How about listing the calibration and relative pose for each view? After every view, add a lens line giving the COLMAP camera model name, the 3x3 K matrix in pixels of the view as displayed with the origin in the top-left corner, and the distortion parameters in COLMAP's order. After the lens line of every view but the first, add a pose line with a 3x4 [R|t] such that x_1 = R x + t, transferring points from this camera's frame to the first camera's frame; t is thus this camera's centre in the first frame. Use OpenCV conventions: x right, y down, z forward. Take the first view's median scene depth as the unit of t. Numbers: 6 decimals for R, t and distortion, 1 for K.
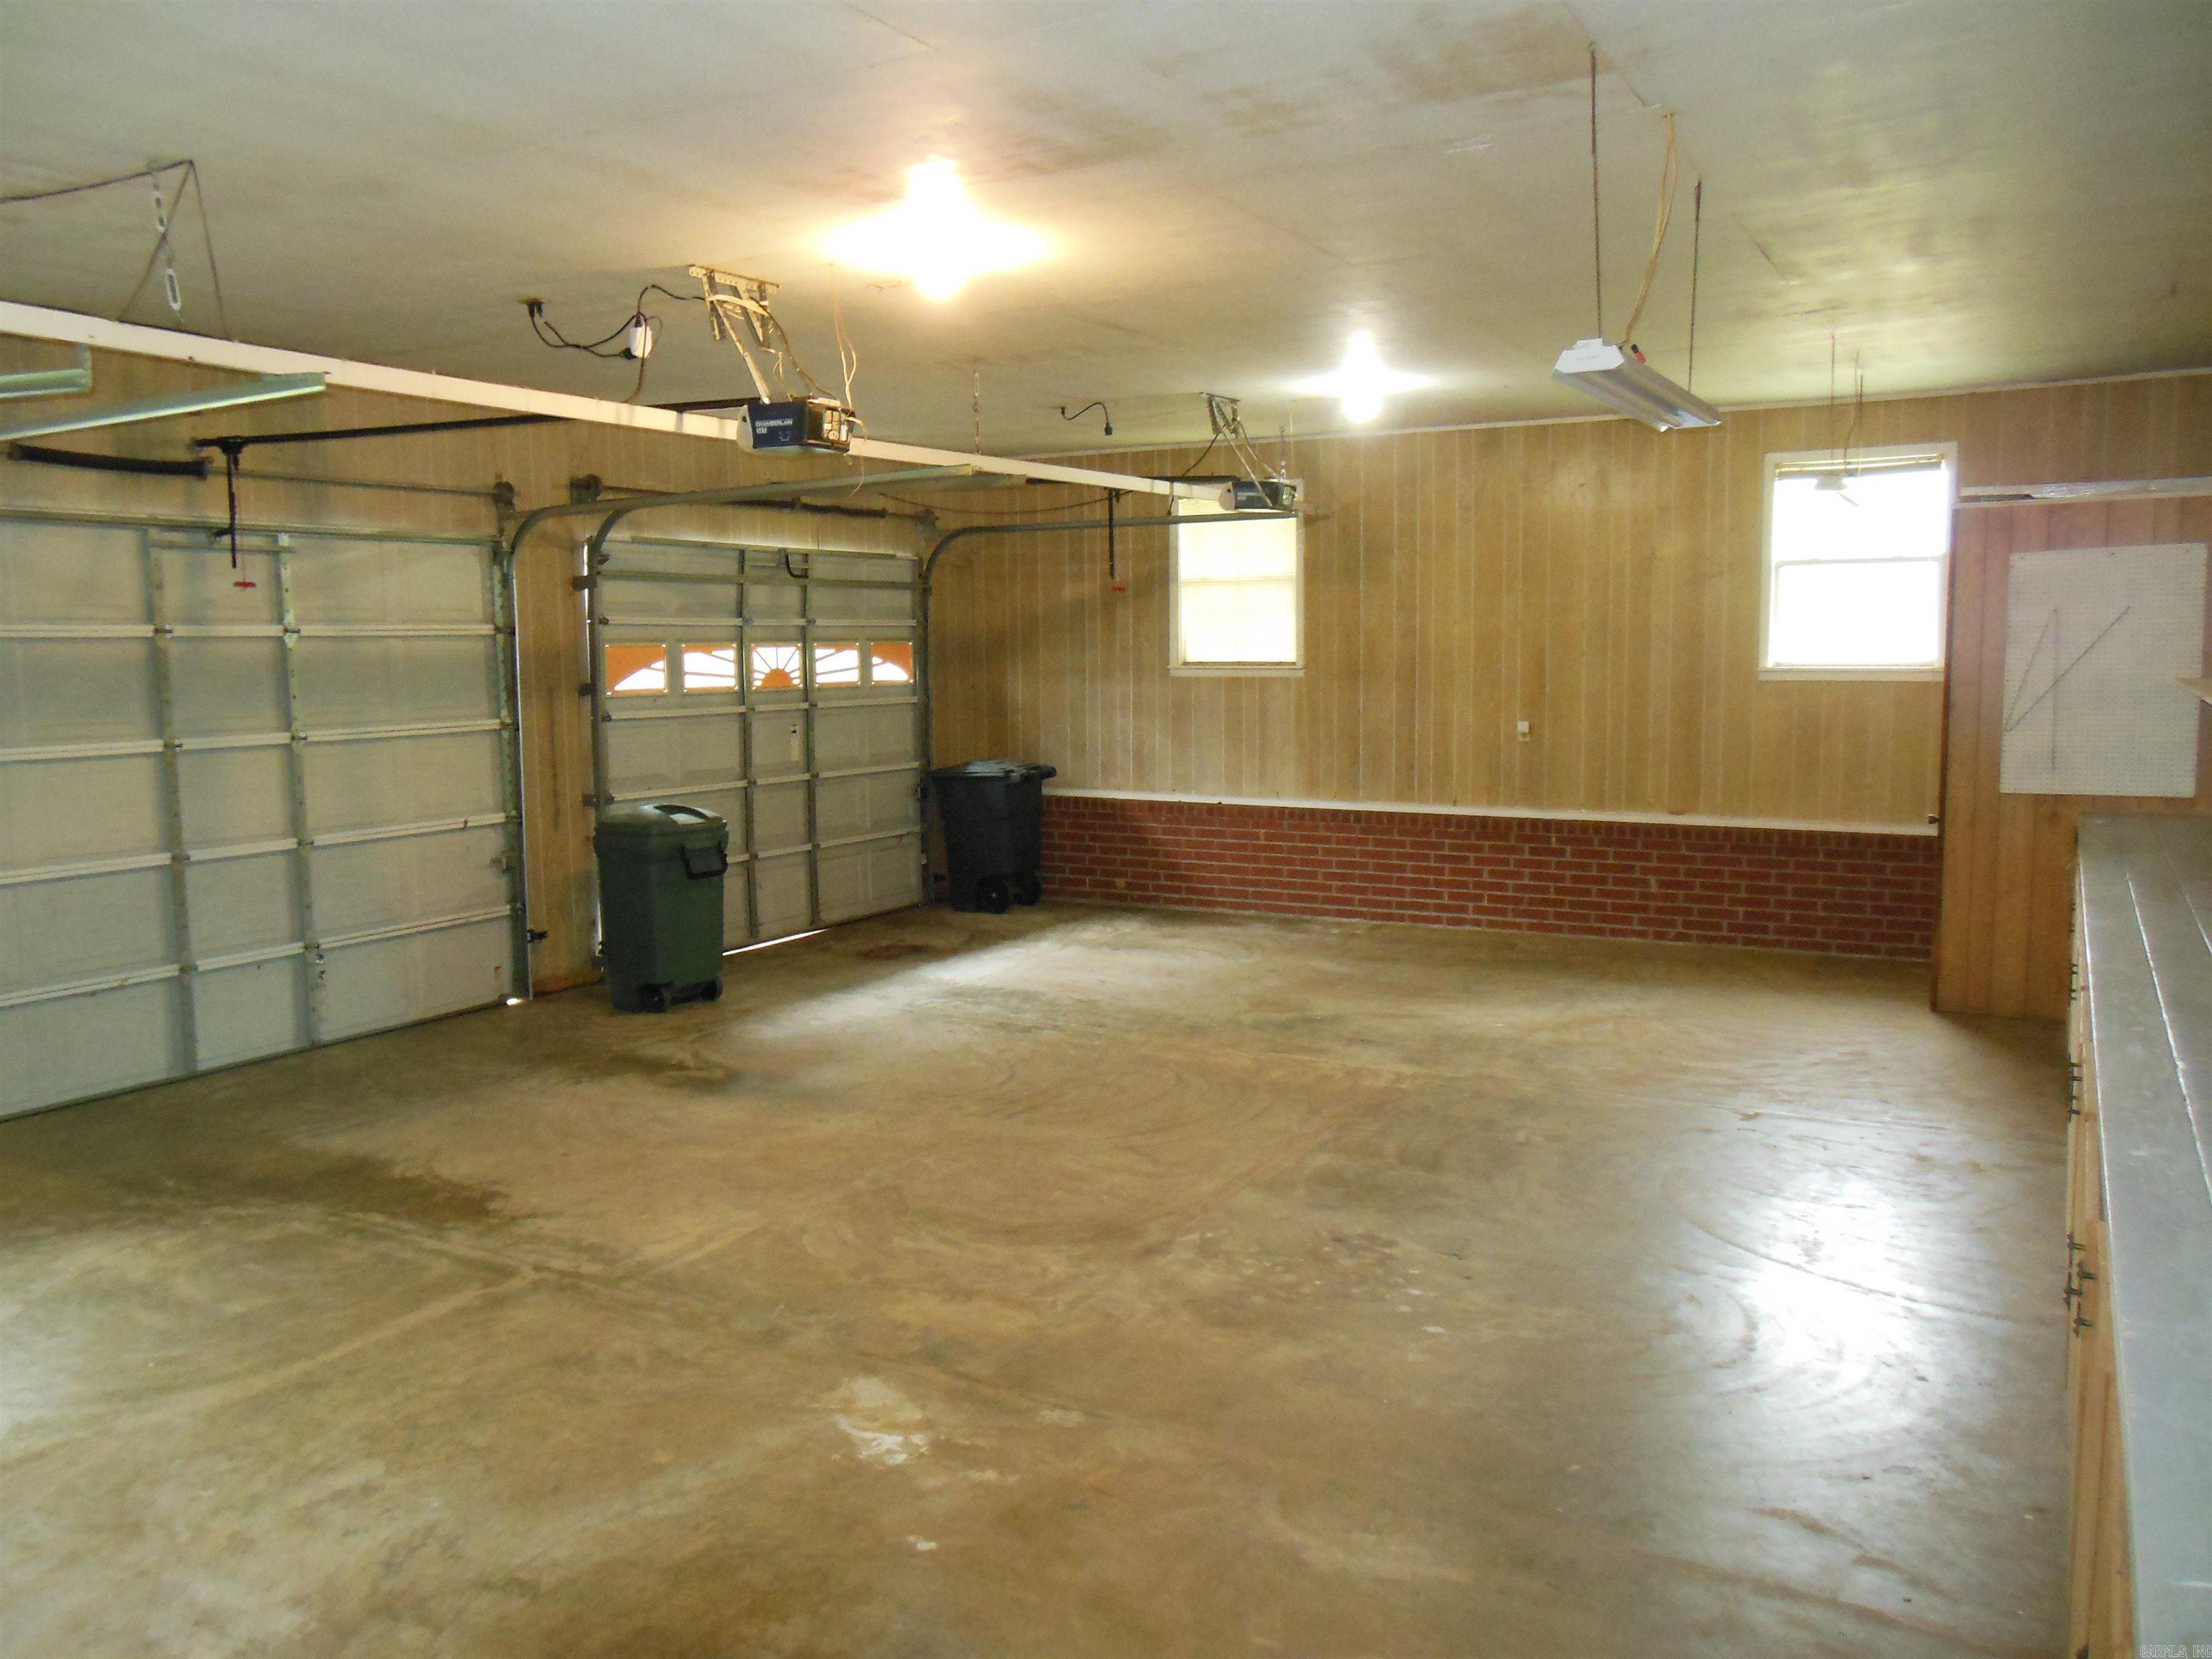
lens RADIAL K [[1669.8, 0, 1108.2], [0, 1669.8, 828.4], [0, 0, 1]] dist [-0.001615, 0.001762]
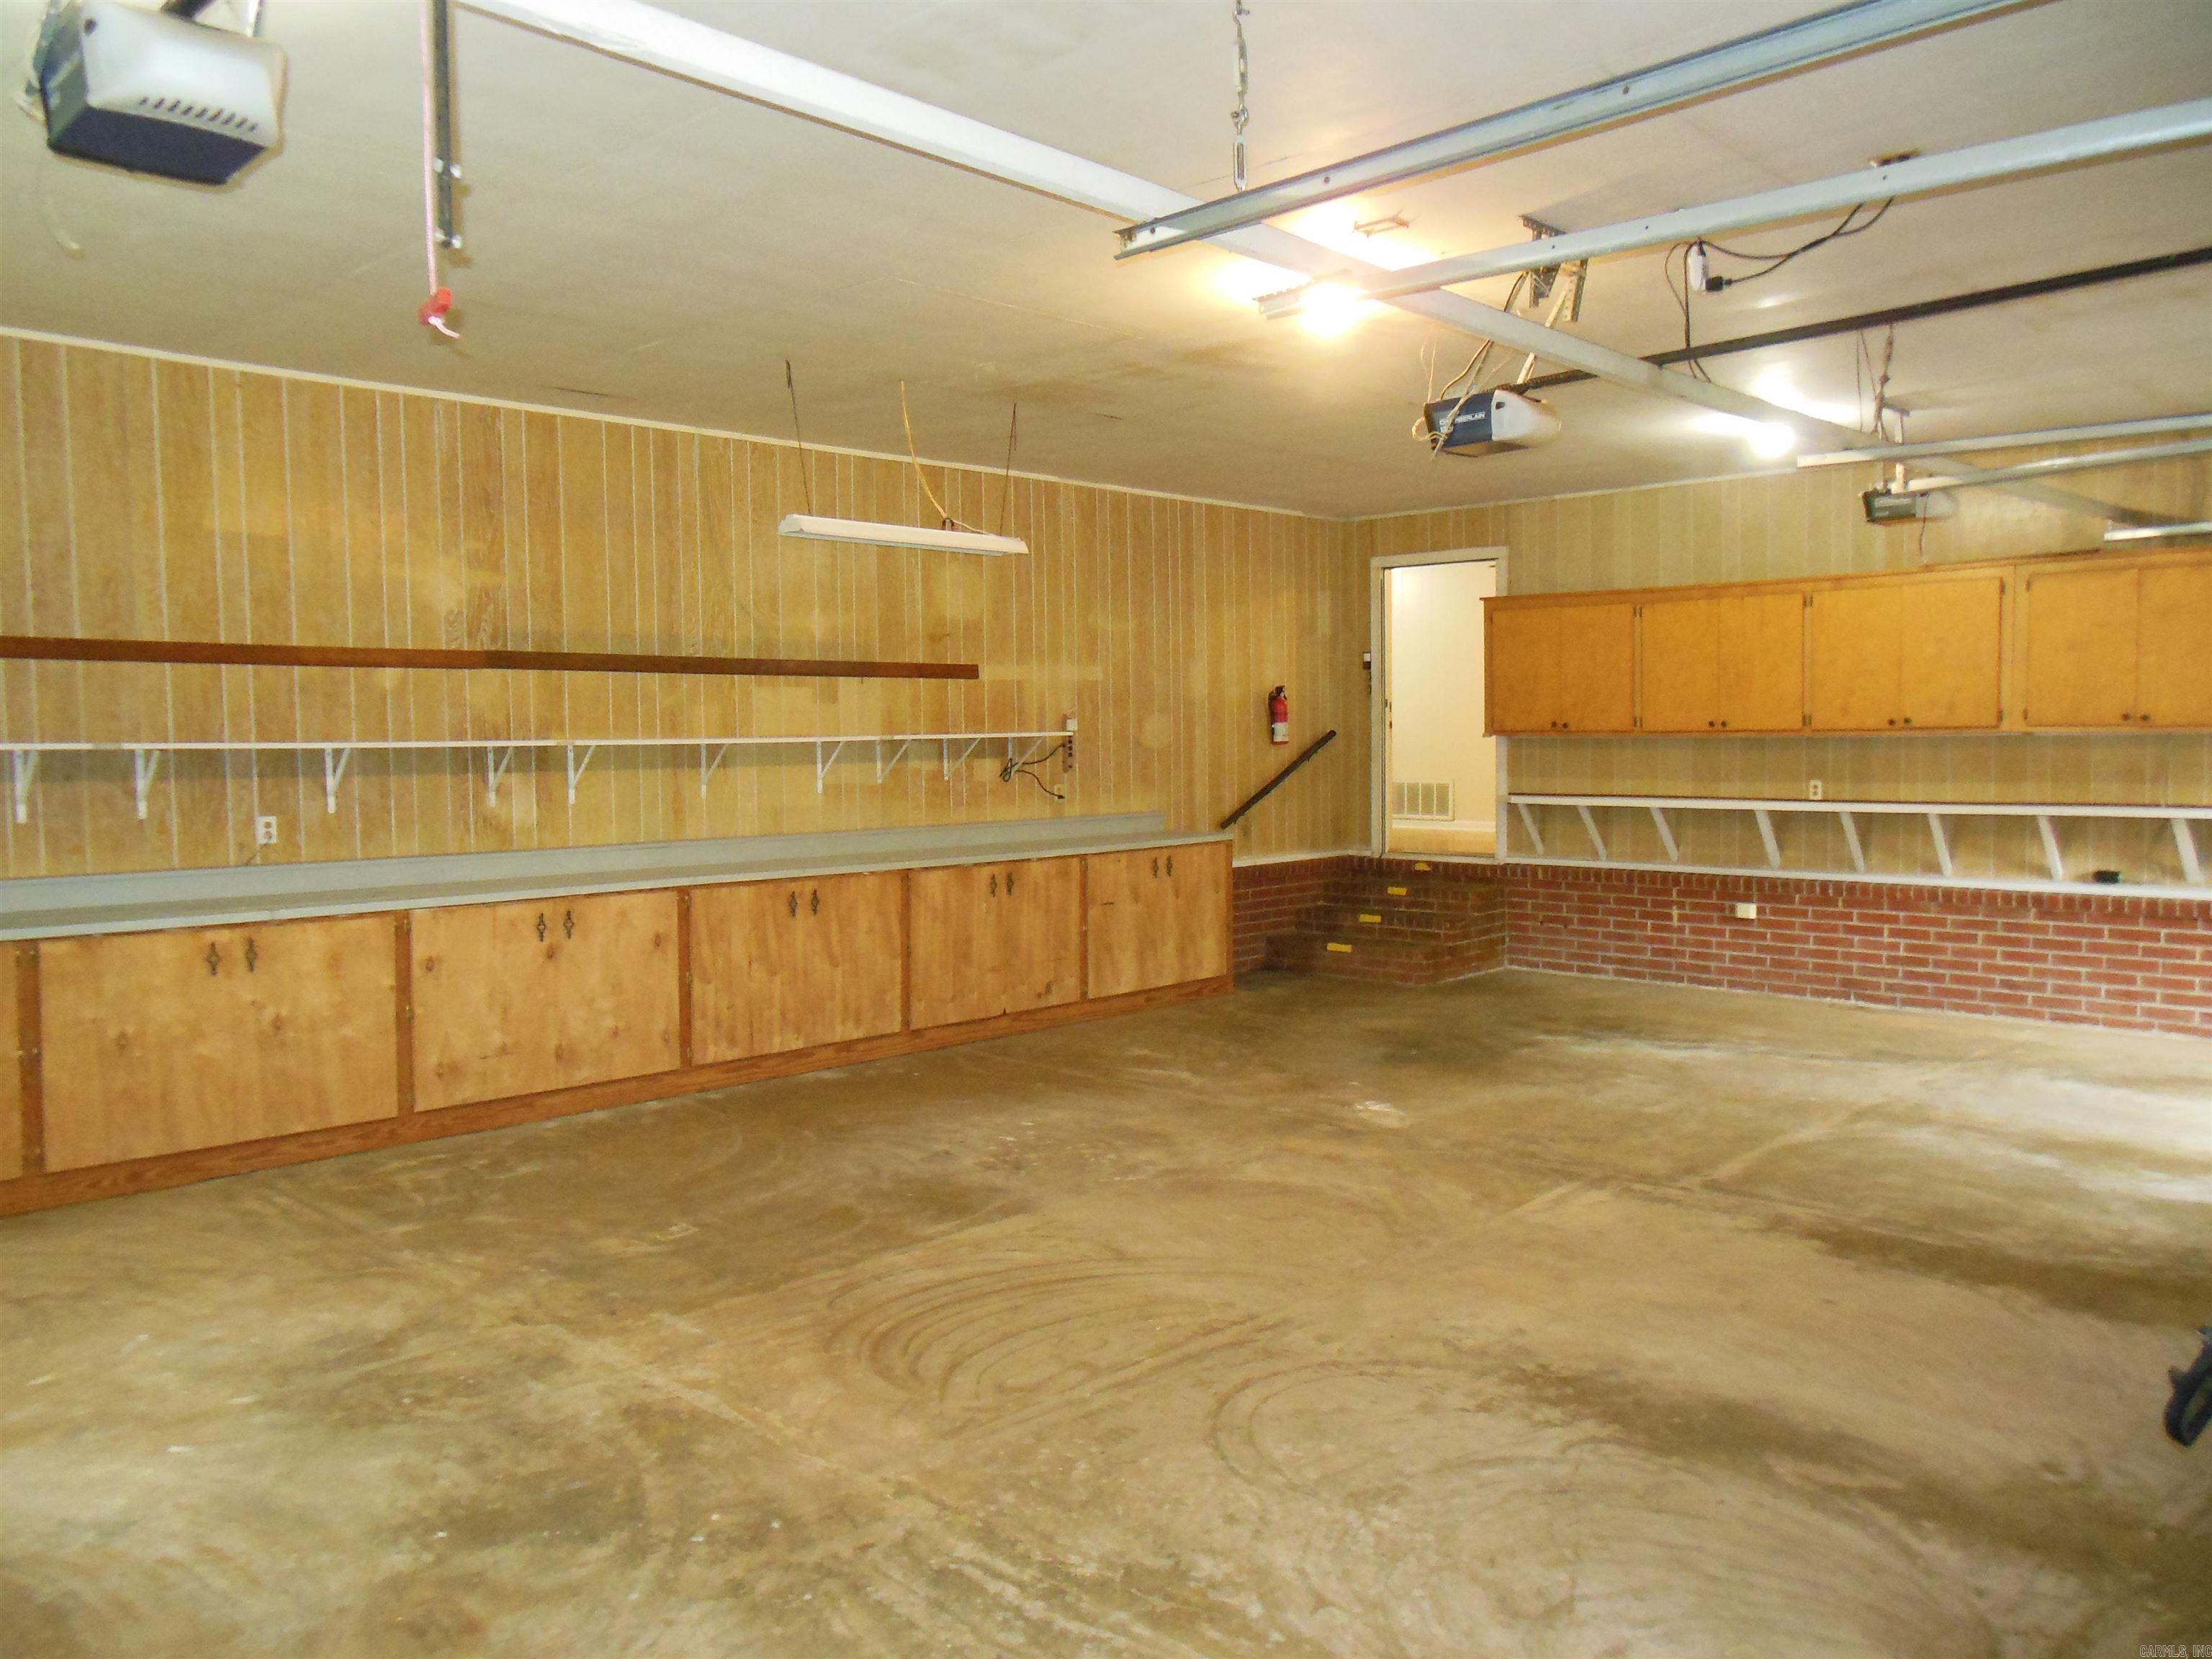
lens RADIAL K [[1669.8, 0, 1105.3], [0, 1669.8, 829.9], [0, 0, 1]] dist [-0.001615, 0.001762]
pose [[-0.970751, 0.000743, 0.240086, -0.210896], [0.041349, 0.985571, 0.164136, -0.189100], [-0.236499, 0.169262, -0.956775, 2.060466]]
